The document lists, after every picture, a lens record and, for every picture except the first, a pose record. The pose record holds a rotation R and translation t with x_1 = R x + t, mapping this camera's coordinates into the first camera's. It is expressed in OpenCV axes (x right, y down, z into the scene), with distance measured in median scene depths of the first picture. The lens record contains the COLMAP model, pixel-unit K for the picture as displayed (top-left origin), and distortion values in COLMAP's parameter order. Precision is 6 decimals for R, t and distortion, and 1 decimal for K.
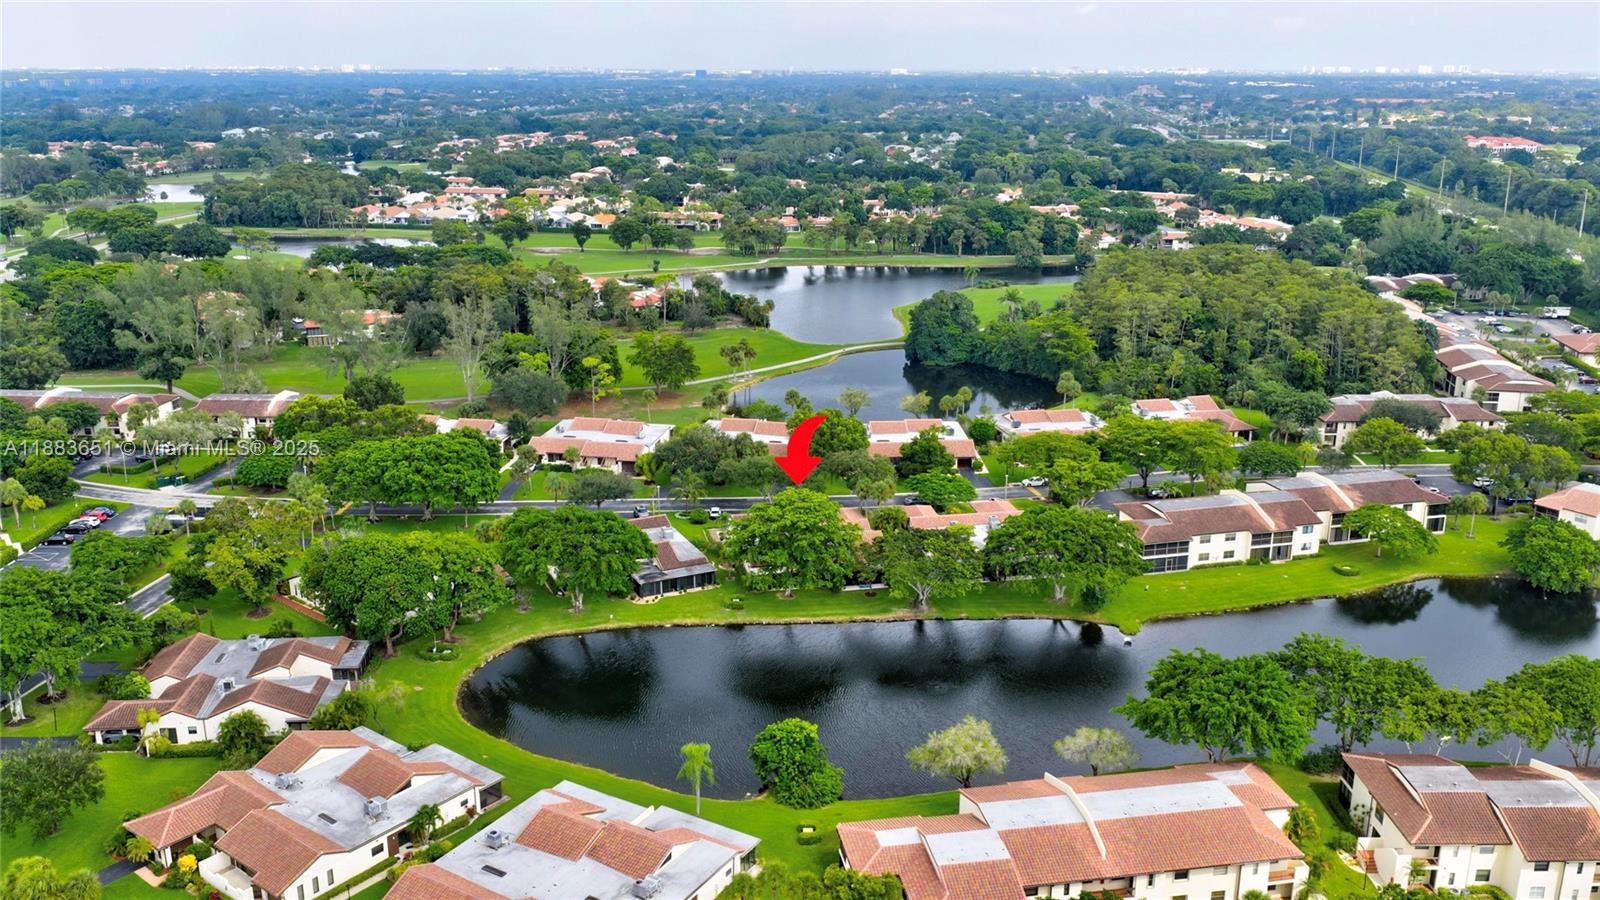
lens RADIAL K [[1297.2, 0, 800.0], [0, 1297.2, 450.0], [0, 0, 1]] dist [0.037473, -0.058393]
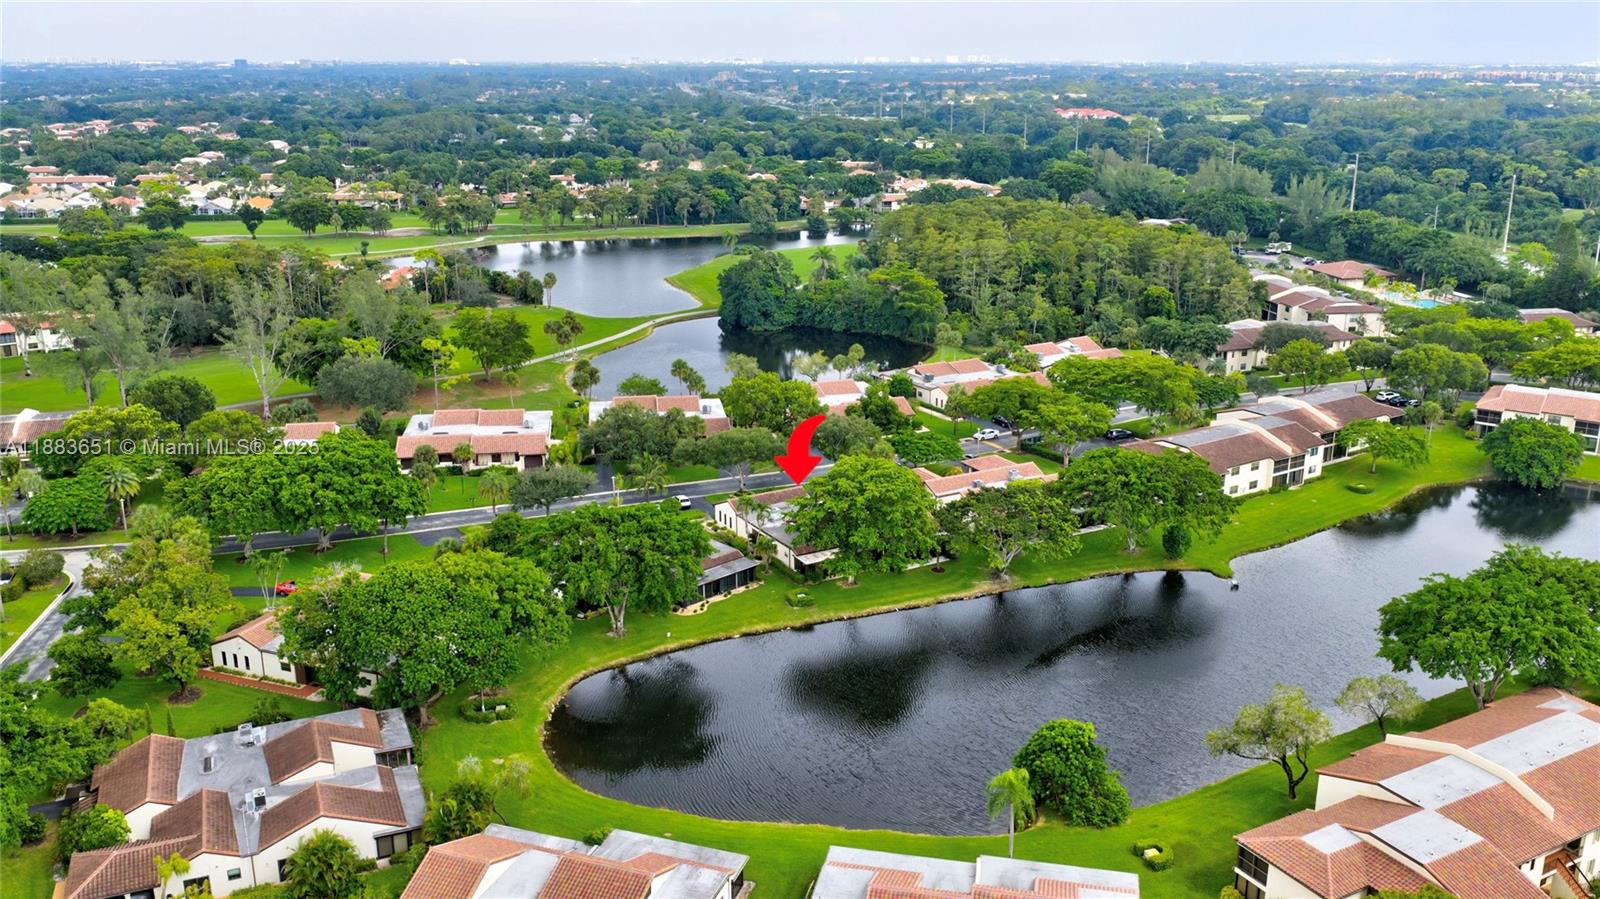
lens RADIAL K [[1297.2, 0, 800.0], [0, 1297.2, 449.5], [0, 0, 1]] dist [0.037473, -0.058393]
pose [[0.949506, -0.092738, 0.299729, -0.187869], [0.090749, 0.995661, 0.020581, 0.003165], [-0.300337, 0.007658, 0.953802, 0.131453]]
